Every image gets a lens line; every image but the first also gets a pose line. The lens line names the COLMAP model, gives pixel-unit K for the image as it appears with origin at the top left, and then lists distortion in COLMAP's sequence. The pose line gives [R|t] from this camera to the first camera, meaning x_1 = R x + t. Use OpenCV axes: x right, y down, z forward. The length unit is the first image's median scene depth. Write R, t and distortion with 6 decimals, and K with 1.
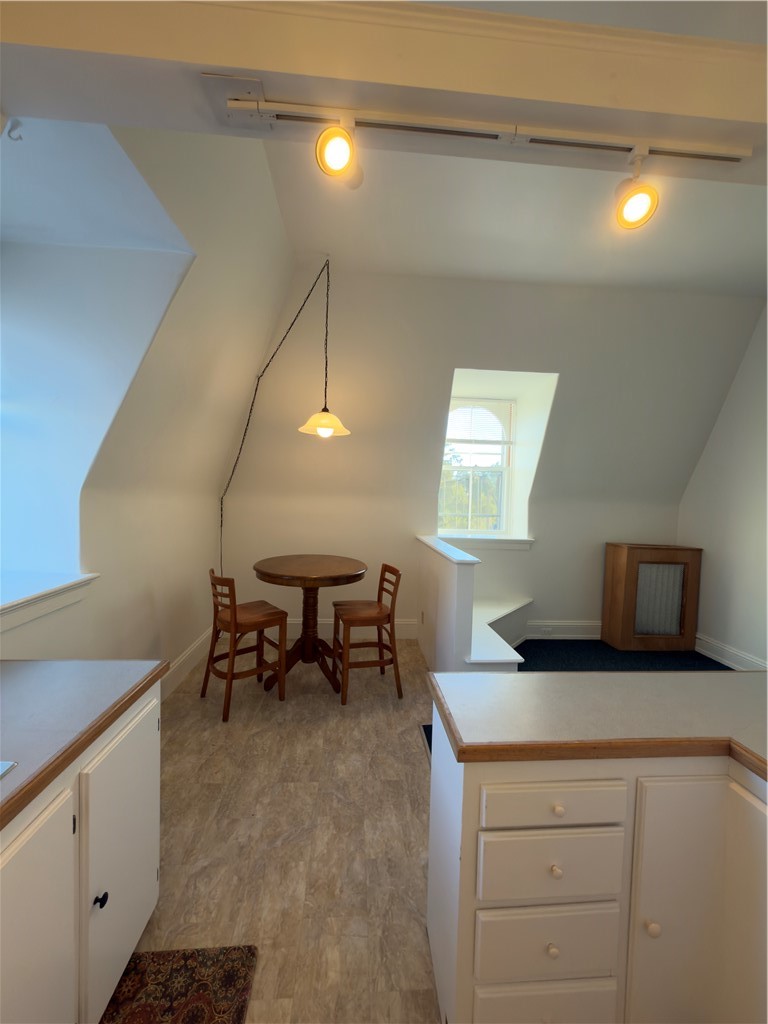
lens RADIAL K [[407.6, 0, 382.8], [0, 407.6, 512.7], [0, 0, 1]] dist [-0.000608, -0.000088]
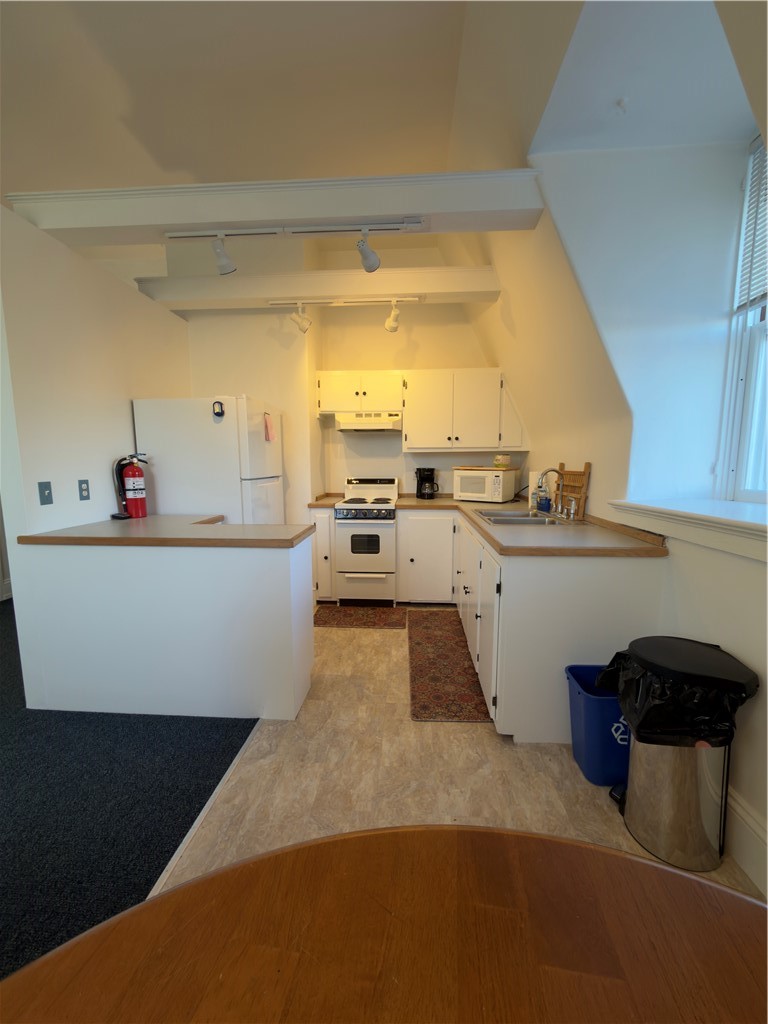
lens RADIAL K [[407.6, 0, 382.8], [0, 407.6, 512.7], [0, 0, 1]] dist [-0.000608, -0.000088]
pose [[-0.989937, -0.042696, 0.134913, -0.163548], [-0.019663, 0.985650, 0.167650, 0.034872], [-0.140135, 0.163310, -0.976571, 1.034704]]
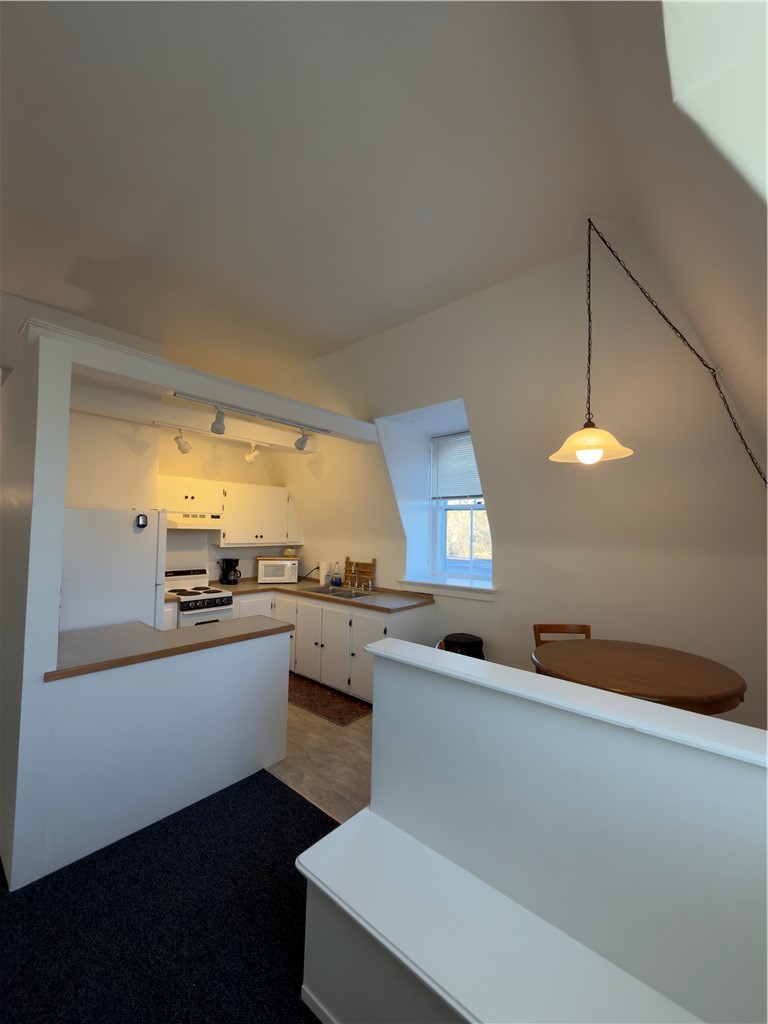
lens RADIAL K [[407.6, 0, 382.8], [0, 407.6, 512.7], [0, 0, 1]] dist [-0.000608, -0.000088]
pose [[-0.706602, -0.070478, -0.704092, 0.580748], [-0.068800, 0.997156, -0.030768, -0.059467], [0.704258, 0.026700, -0.709441, 1.257091]]
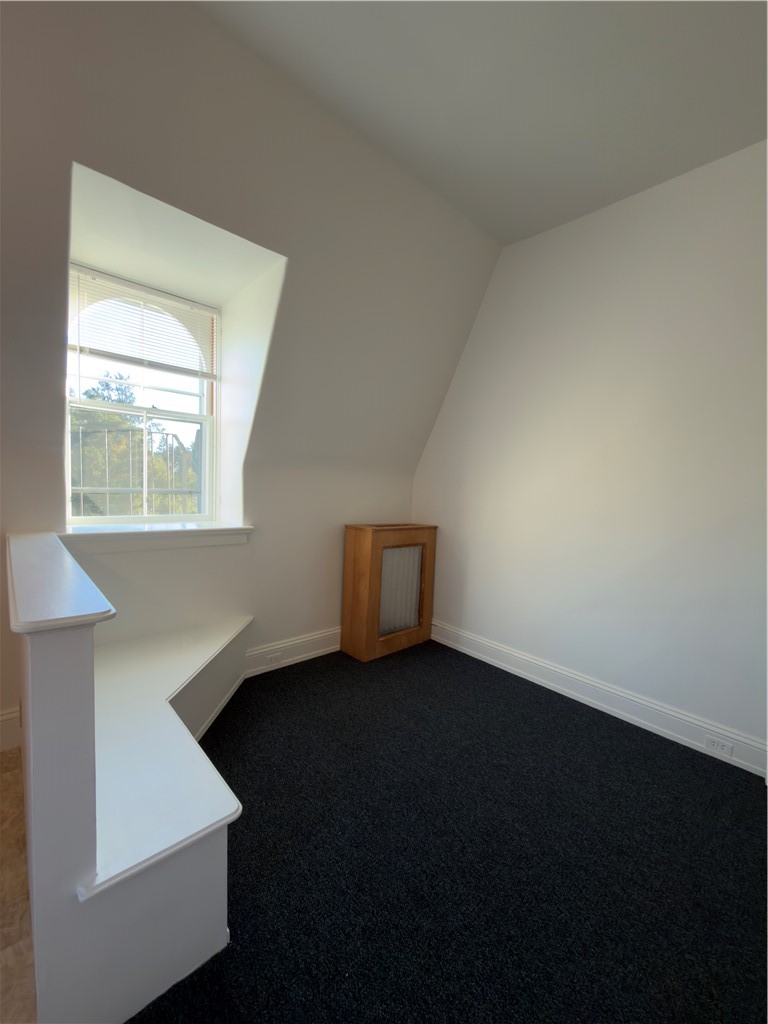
lens RADIAL K [[407.6, 0, 382.8], [0, 407.6, 512.7], [0, 0, 1]] dist [-0.000608, -0.000088]
pose [[0.782263, -0.040033, 0.621660, 0.176779], [0.005736, 0.998354, 0.057073, 0.009299], [-0.622922, -0.041080, 0.781205, 0.498067]]
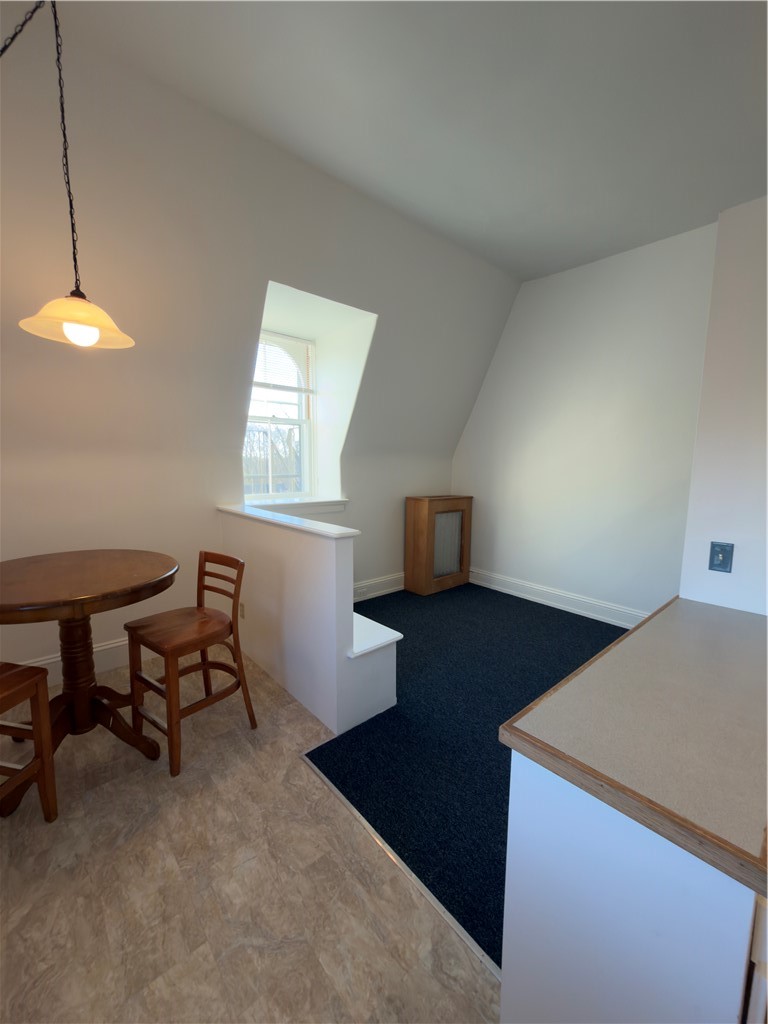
lens RADIAL K [[407.6, 0, 382.8], [0, 407.6, 512.7], [0, 0, 1]] dist [-0.000608, -0.000088]
pose [[0.794881, -0.095351, 0.599226, -0.173601], [0.037648, 0.993423, 0.108137, -0.002262], [-0.605596, -0.063396, 0.793243, 0.295107]]
